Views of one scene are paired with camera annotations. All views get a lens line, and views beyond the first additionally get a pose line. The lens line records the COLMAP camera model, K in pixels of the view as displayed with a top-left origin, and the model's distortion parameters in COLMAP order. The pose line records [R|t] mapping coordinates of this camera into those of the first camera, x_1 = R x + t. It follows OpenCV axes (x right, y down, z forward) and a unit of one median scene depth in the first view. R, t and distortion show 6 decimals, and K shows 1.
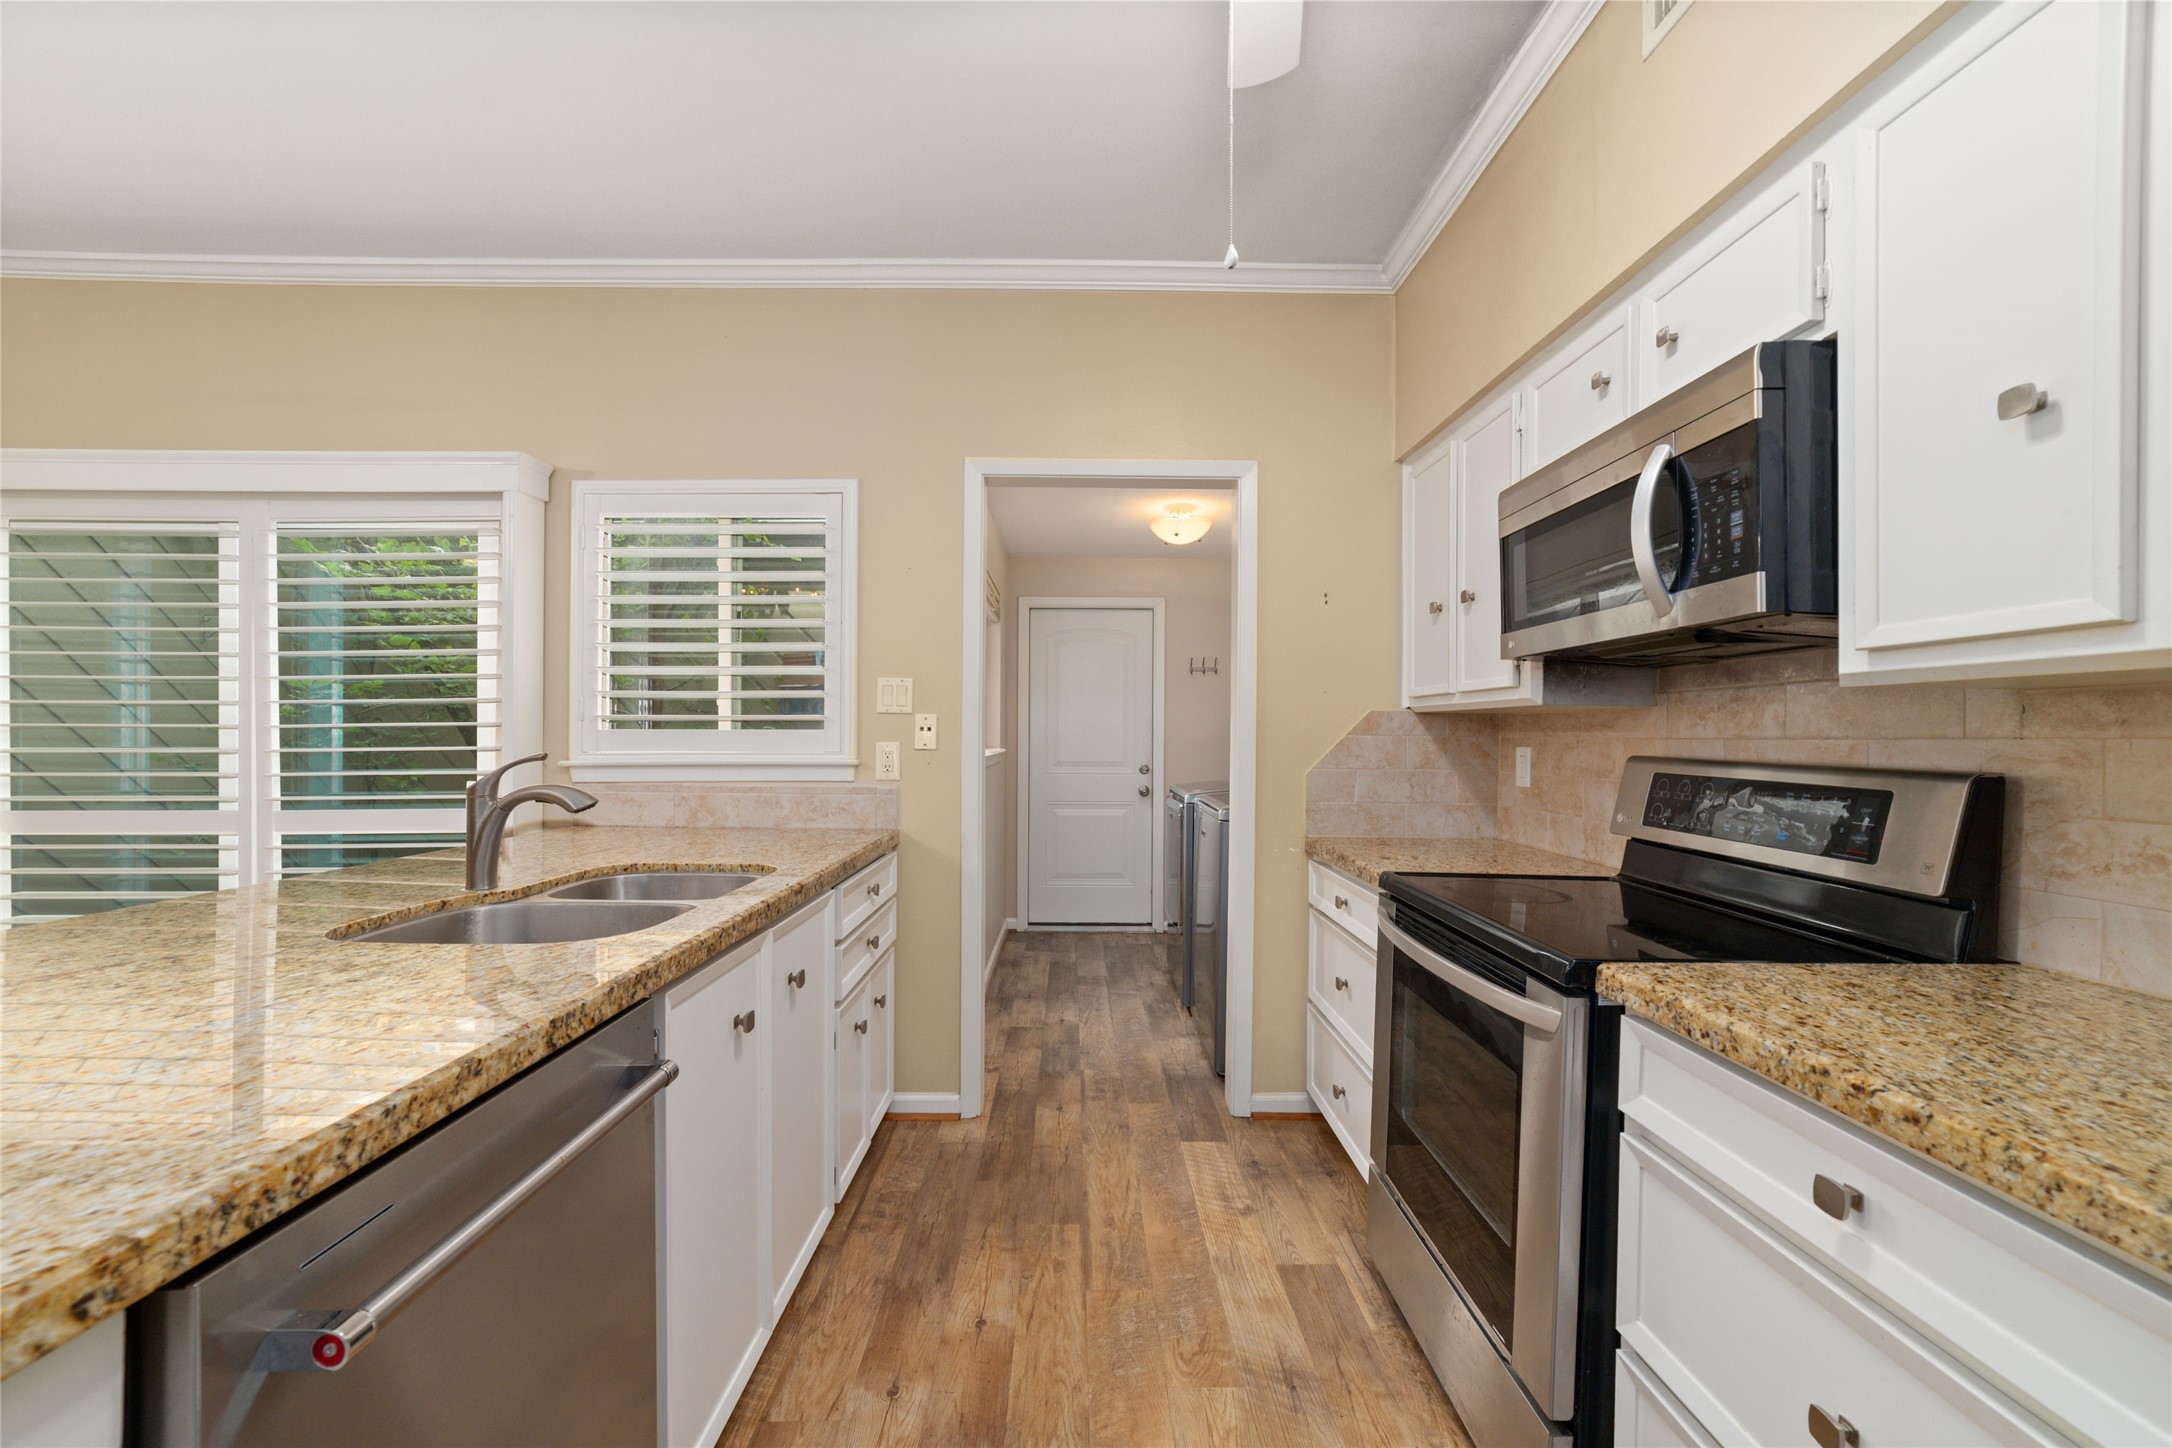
lens RADIAL K [[833.0, 0, 1092.0], [0, 833.0, 736.7], [0, 0, 1]] dist [-0.021228, 0.007925]
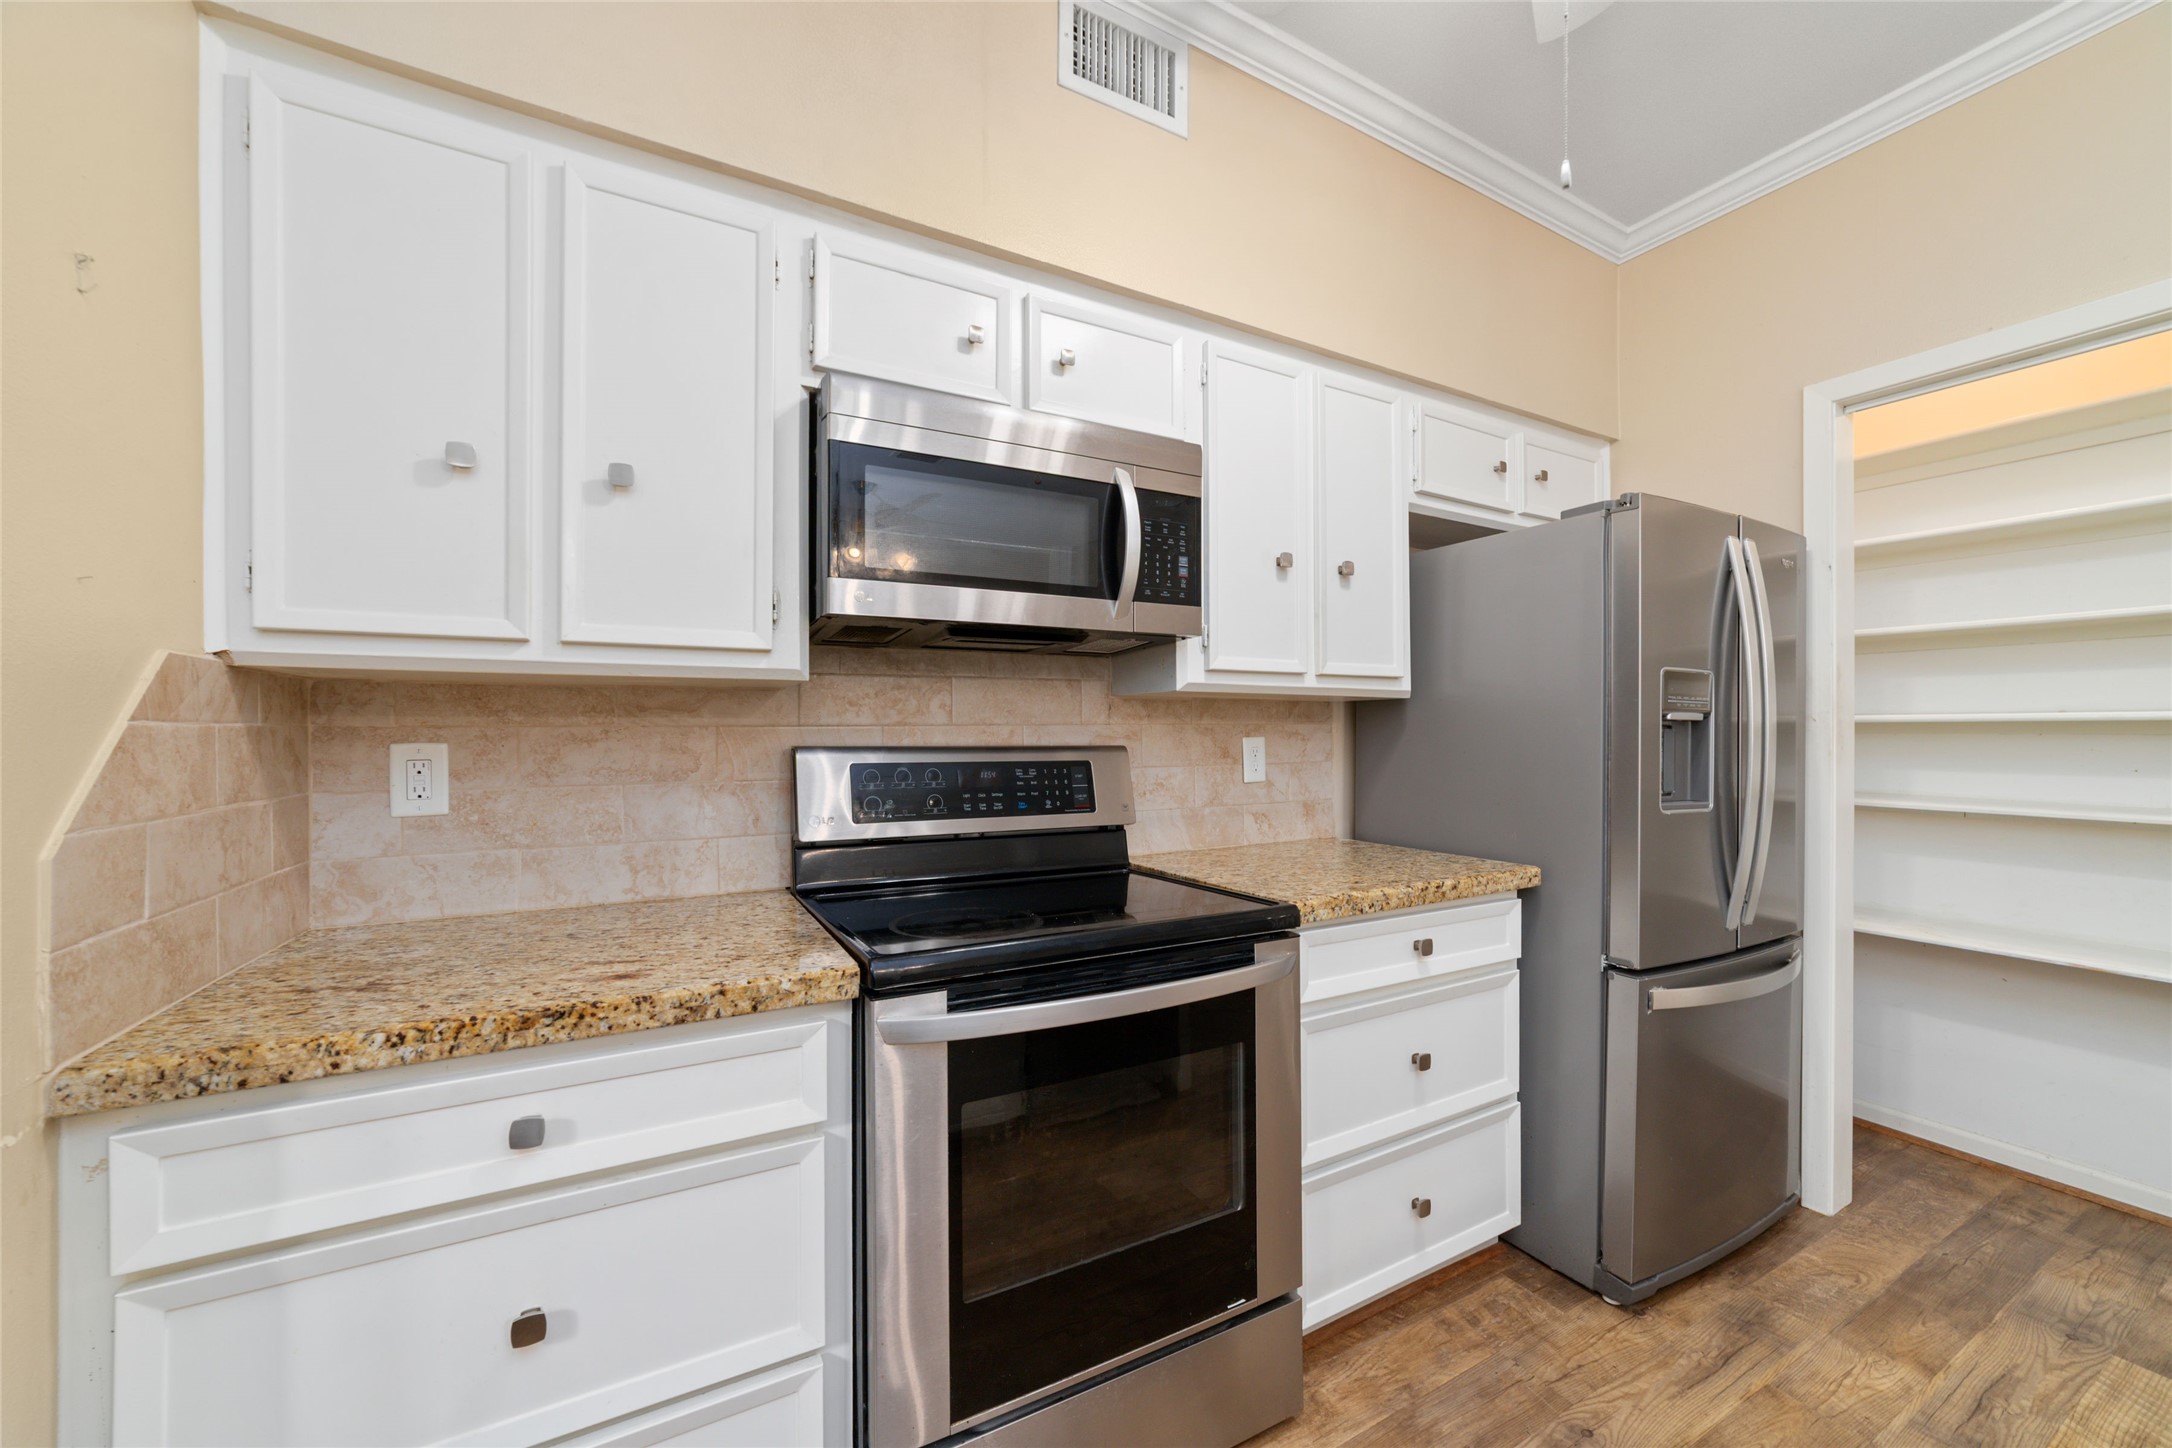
lens RADIAL K [[833.0, 0, 1087.4], [0, 833.0, 732.3], [0, 0, 1]] dist [-0.021228, 0.007925]
pose [[-0.471943, -0.011192, 0.881558, -0.161397], [-0.000408, 0.999922, 0.012476, -0.001588], [-0.881629, 0.005528, -0.471911, 0.832147]]
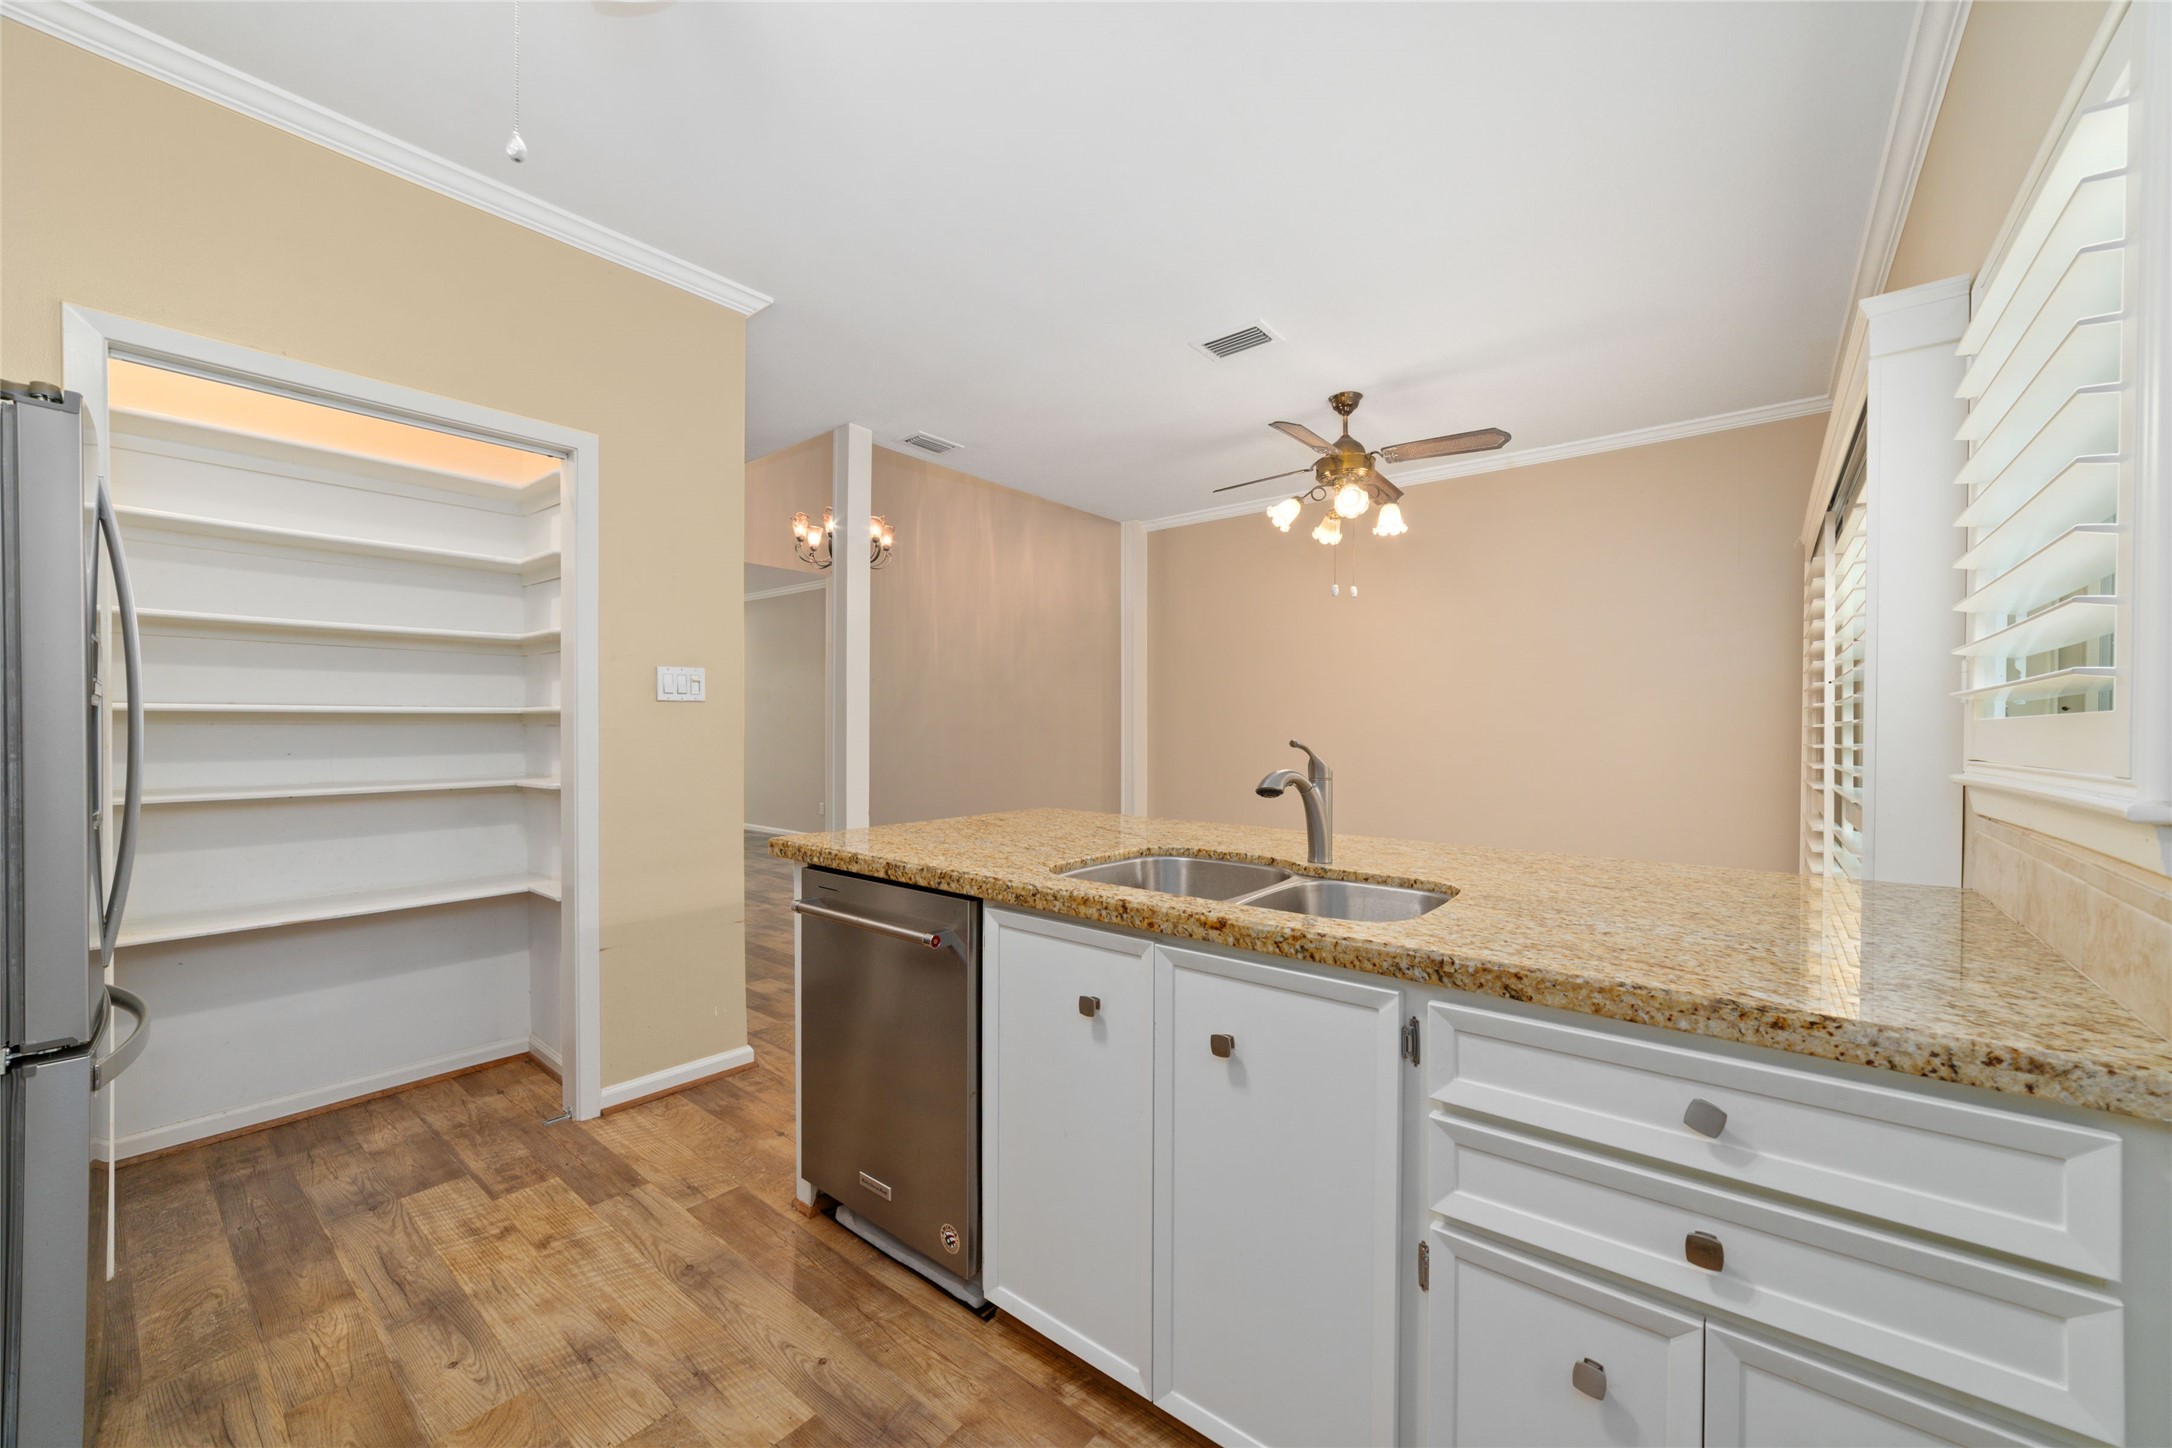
lens RADIAL K [[833.0, 0, 1090.8], [0, 833.0, 734.6], [0, 0, 1]] dist [-0.021228, 0.007925]
pose [[-0.646035, -0.002358, -0.763304, 0.187423], [-0.010984, 0.999920, 0.006208, 0.005739], [0.763229, 0.012394, -0.646009, 0.892949]]
